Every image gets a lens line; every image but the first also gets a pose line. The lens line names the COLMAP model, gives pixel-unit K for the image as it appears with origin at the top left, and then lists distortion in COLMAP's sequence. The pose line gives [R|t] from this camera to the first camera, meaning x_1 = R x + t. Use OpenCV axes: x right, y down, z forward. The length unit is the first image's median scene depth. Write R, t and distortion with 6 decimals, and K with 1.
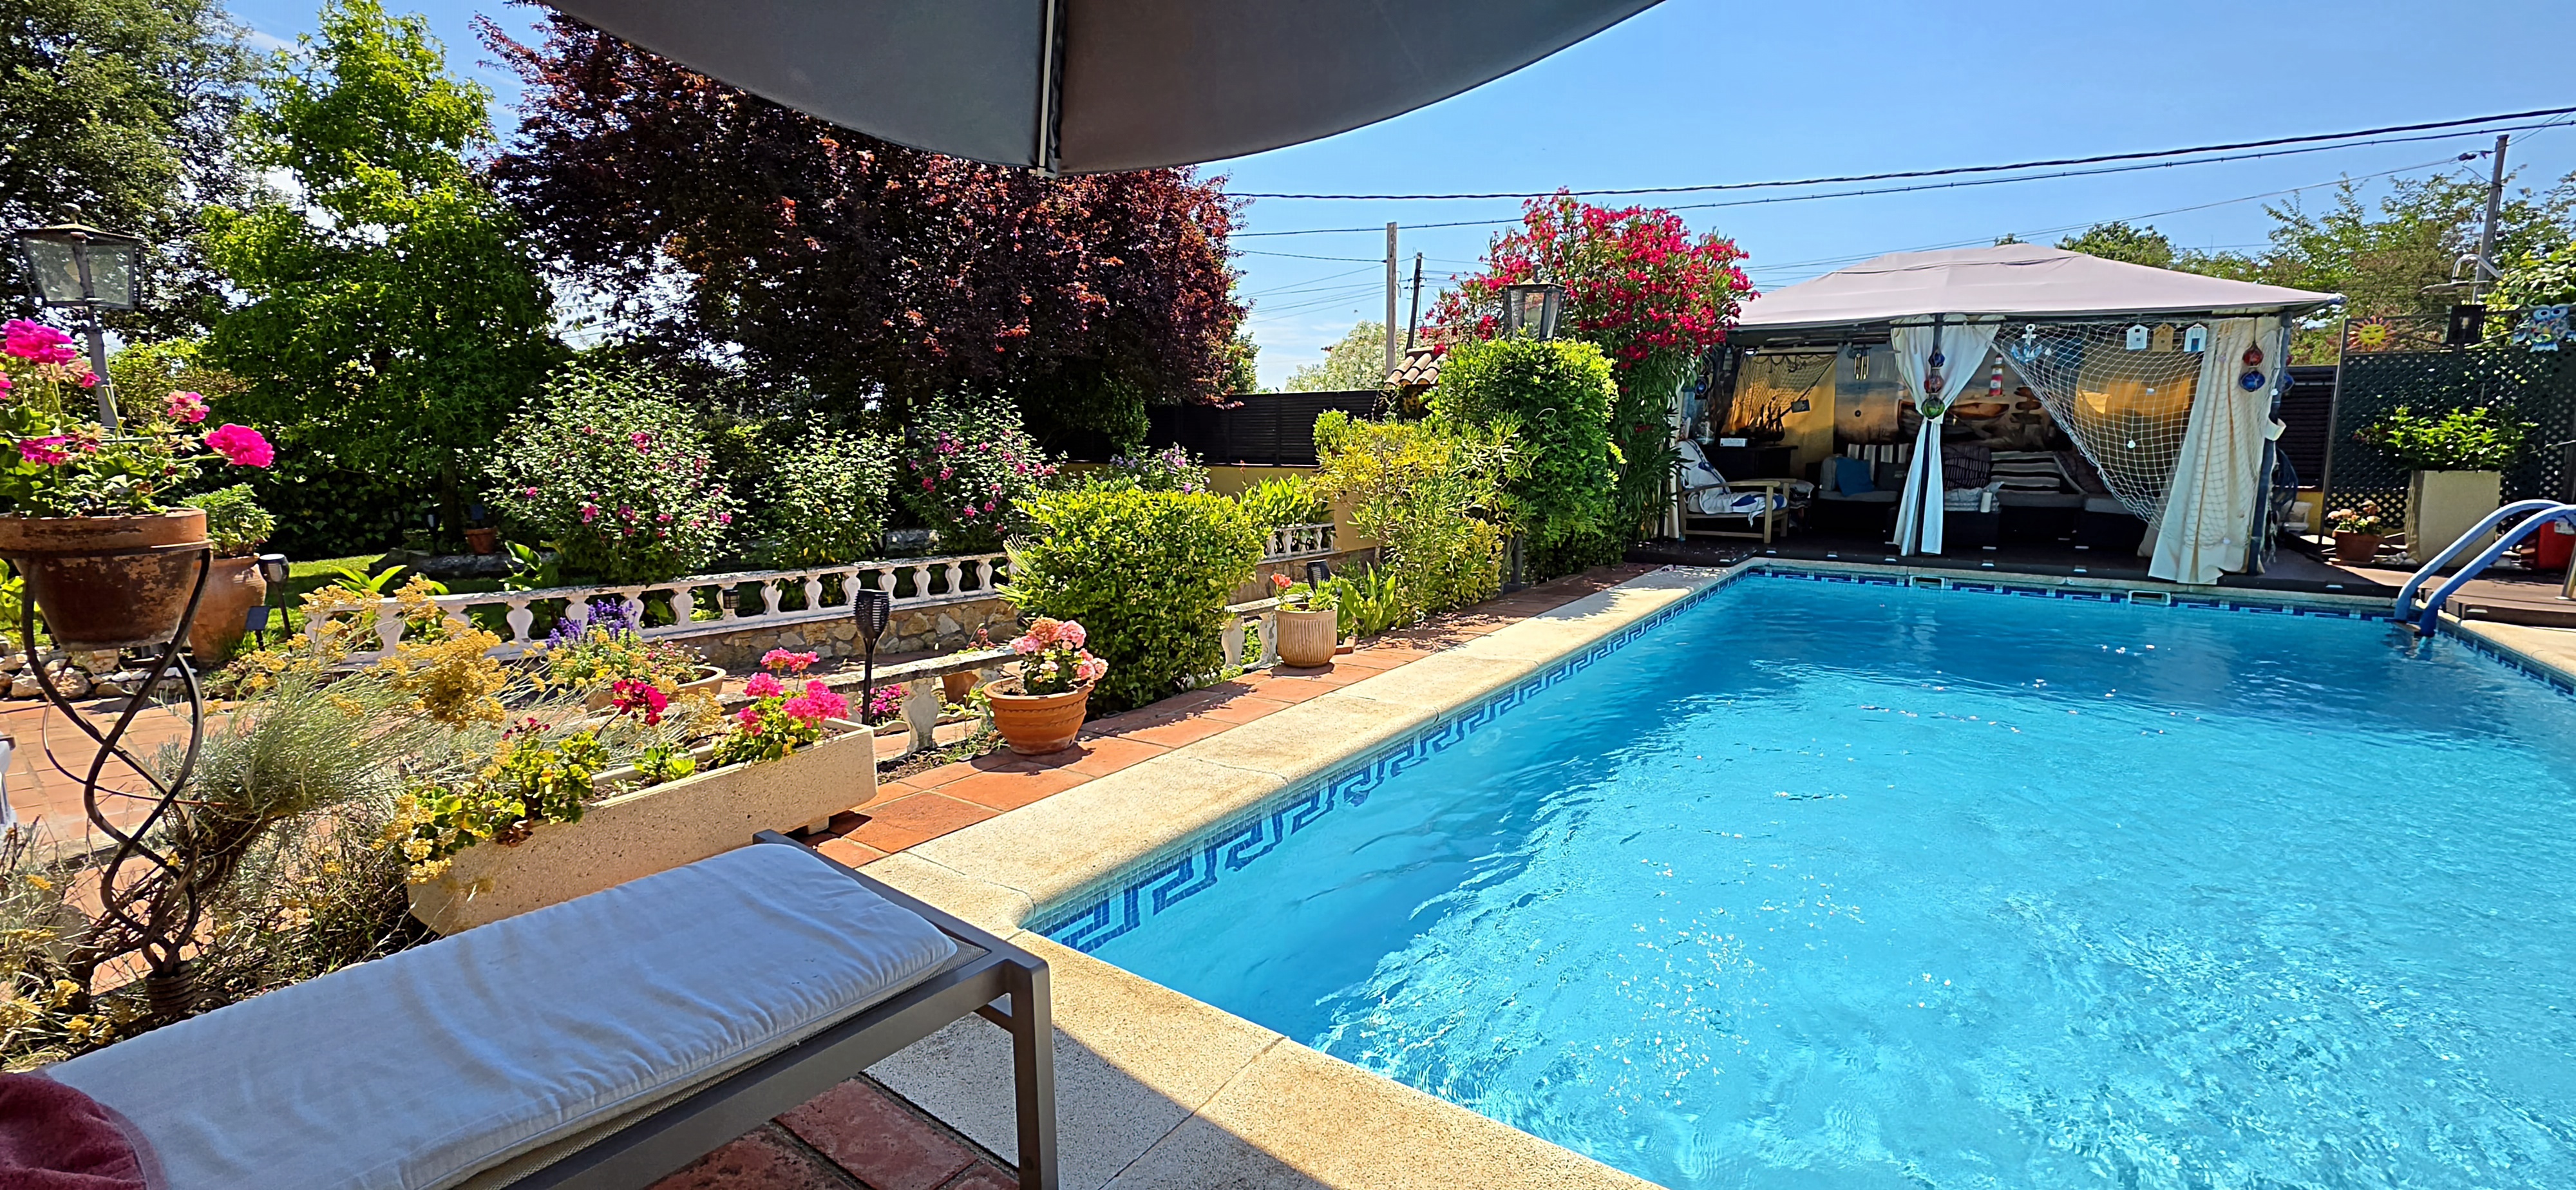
lens RADIAL K [[1031.7, 0, 1289.2], [0, 1031.7, 575.4], [0, 0, 1]] dist [-0.002472, 0.000249]
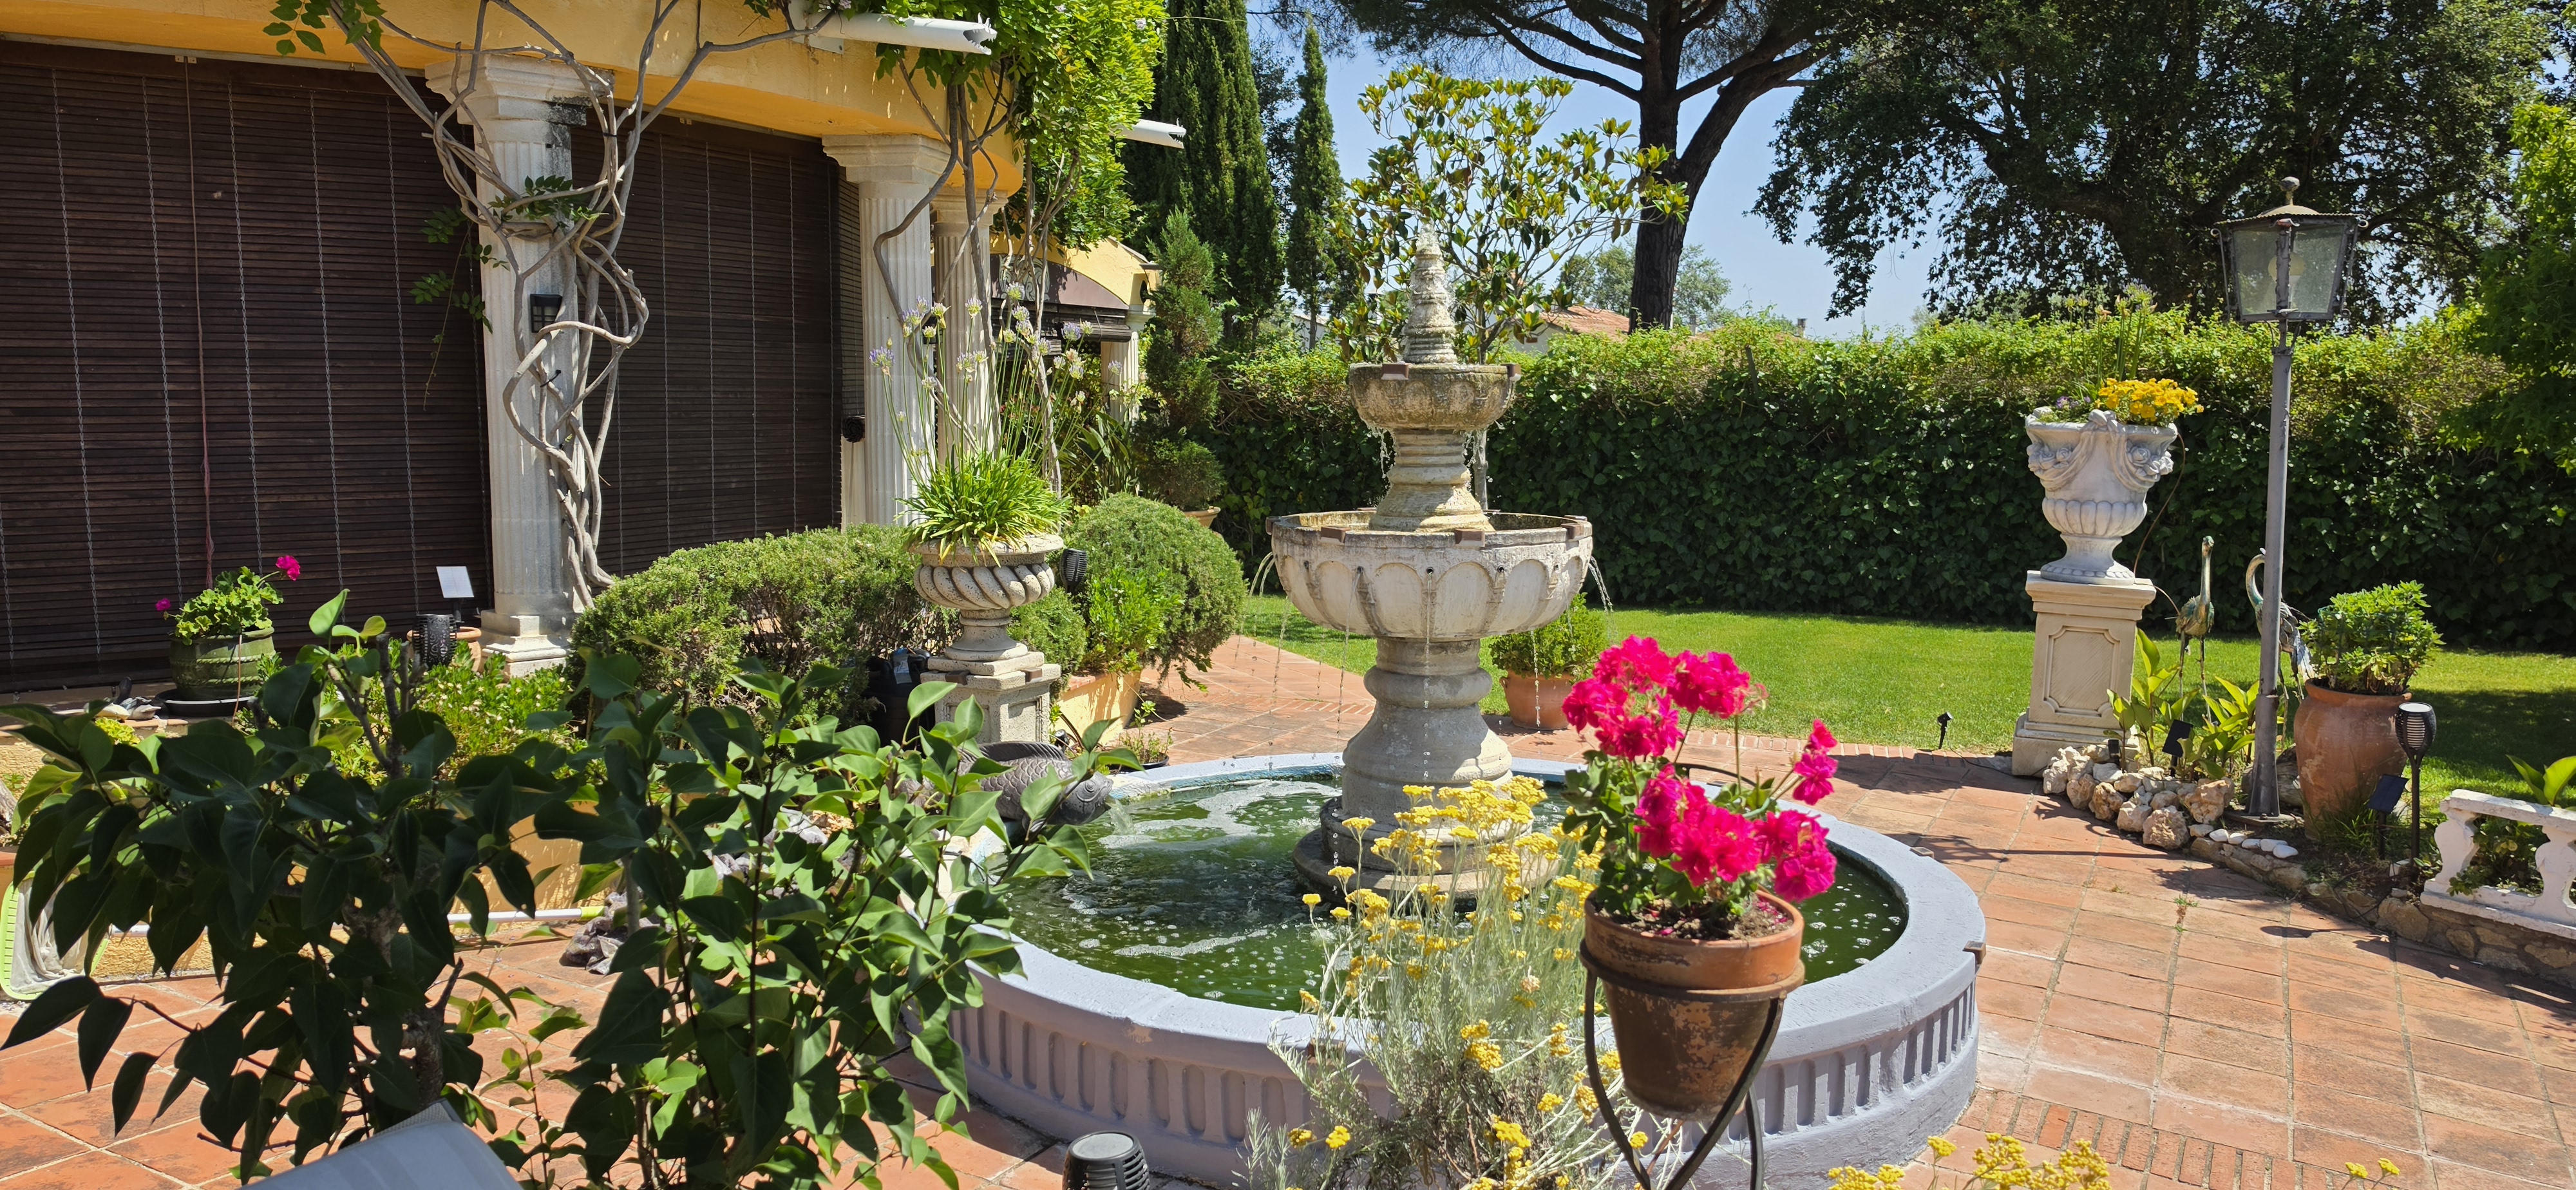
lens RADIAL K [[1769.8, 0, 1288.0], [0, 1769.8, 595.0], [0, 0, 1]] dist [0.111010, -0.168961]
pose [[0.140424, 0.118935, -0.982922, -0.015152], [-0.139689, 0.985208, 0.099255, -0.065511], [0.980188, 0.123365, 0.154961, 0.104521]]
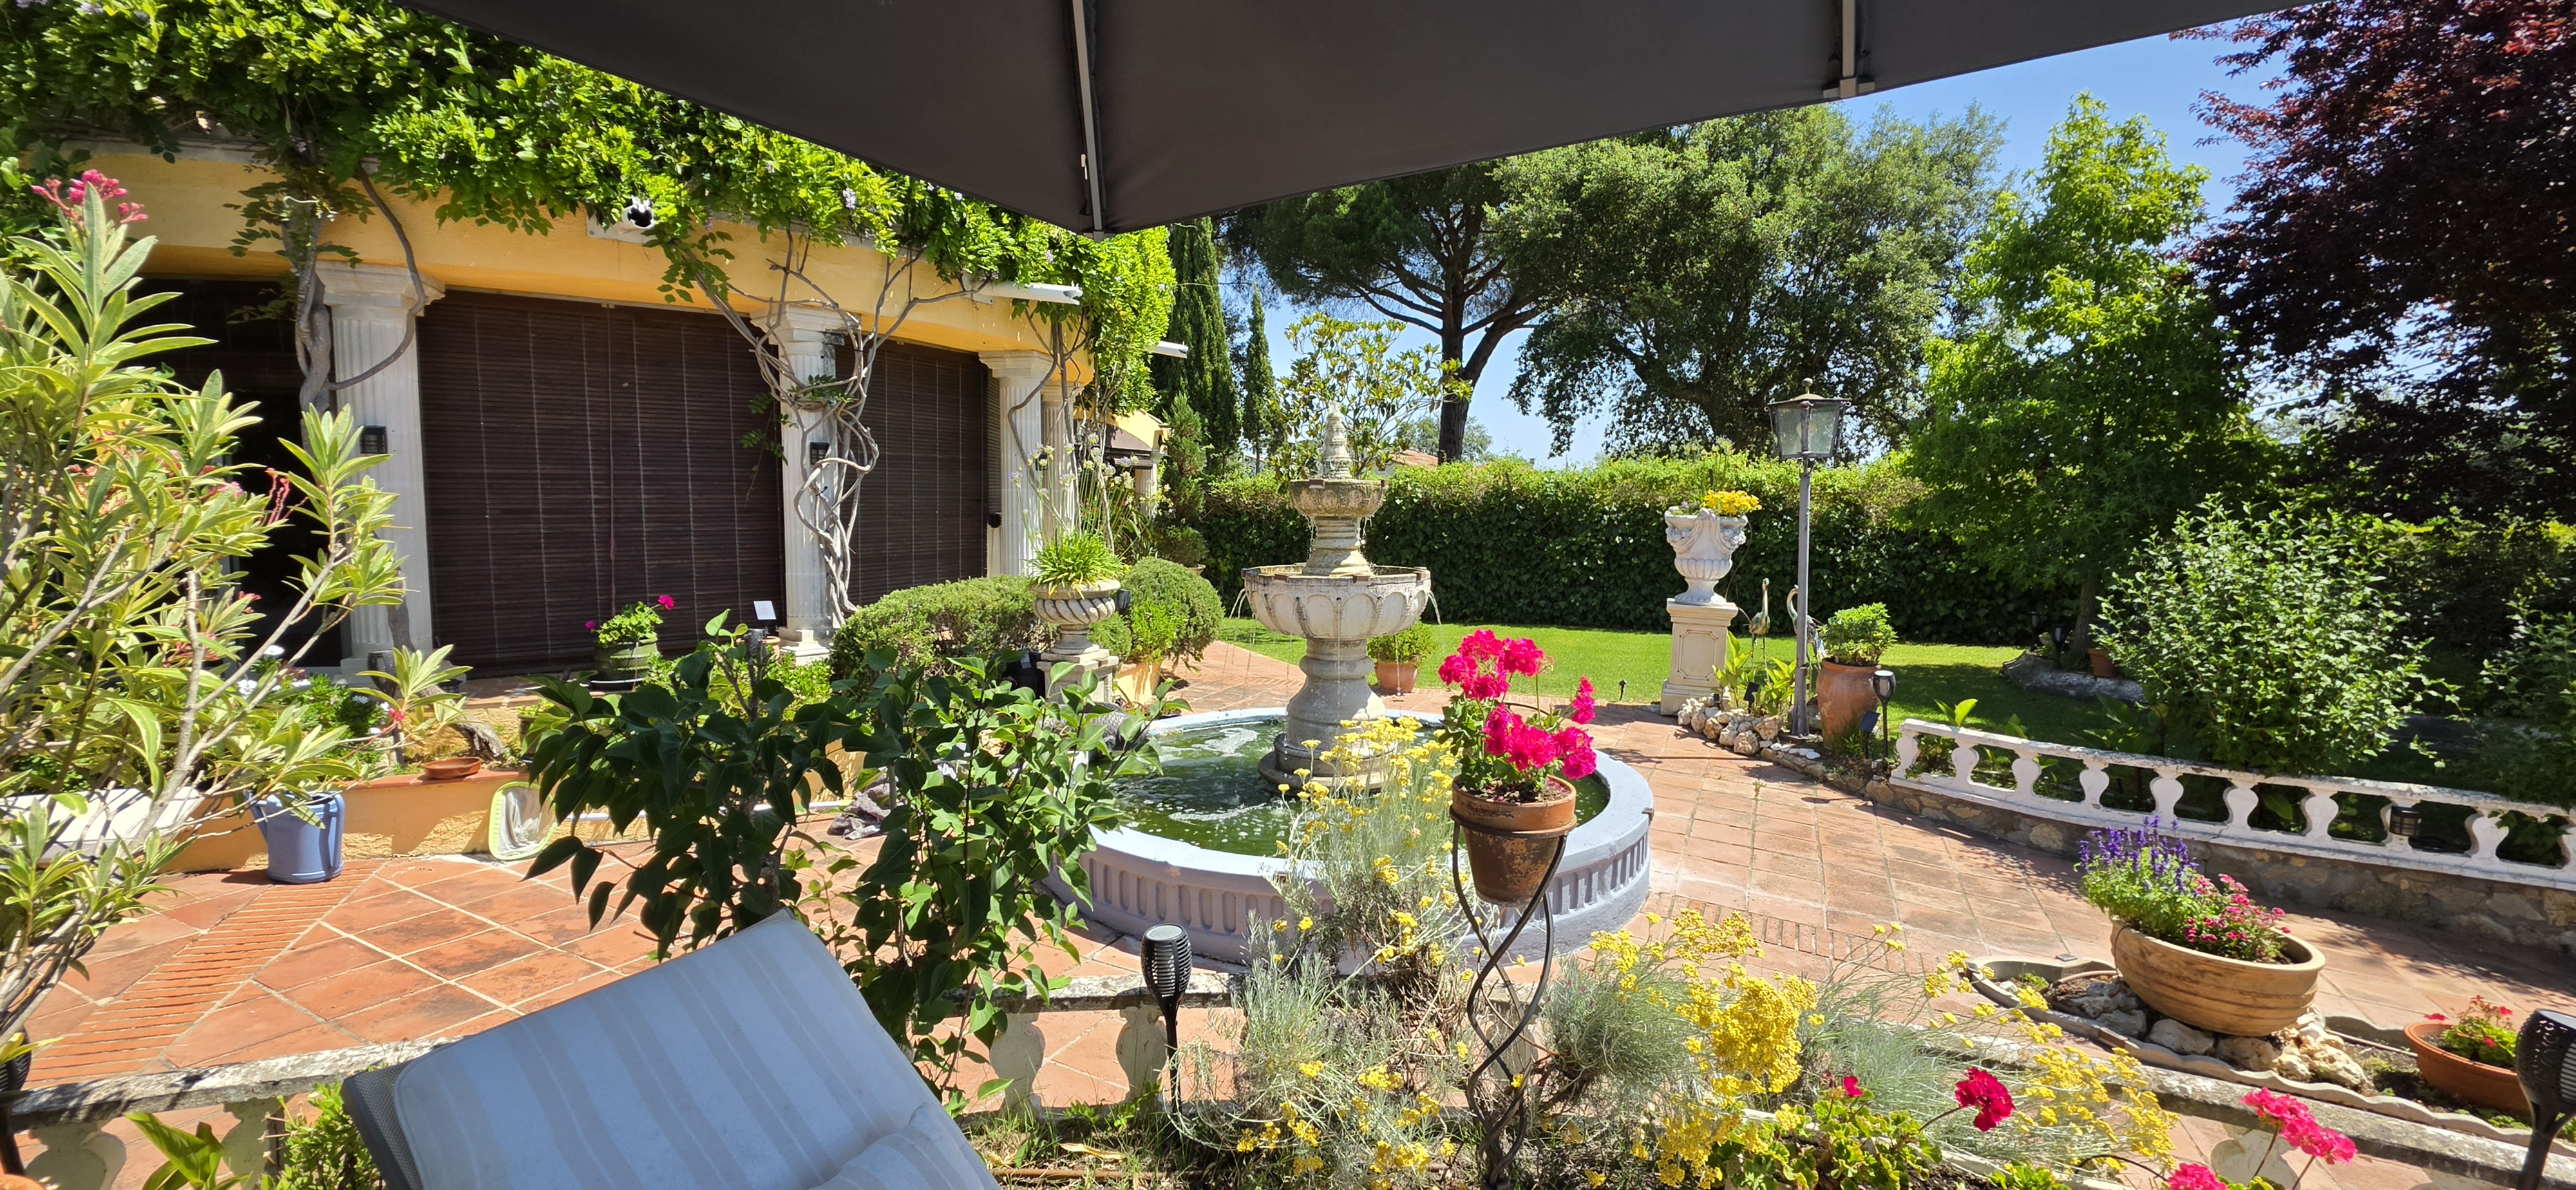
lens RADIAL K [[1033.9, 0, 1285.0], [0, 1033.9, 585.5], [0, 0, 1]] dist [-0.004149, -0.000587]
pose [[0.184095, 0.087236, -0.979030, -0.015097], [-0.137056, 0.988601, 0.062318, -0.062079], [0.973306, 0.122709, 0.193953, 0.095956]]
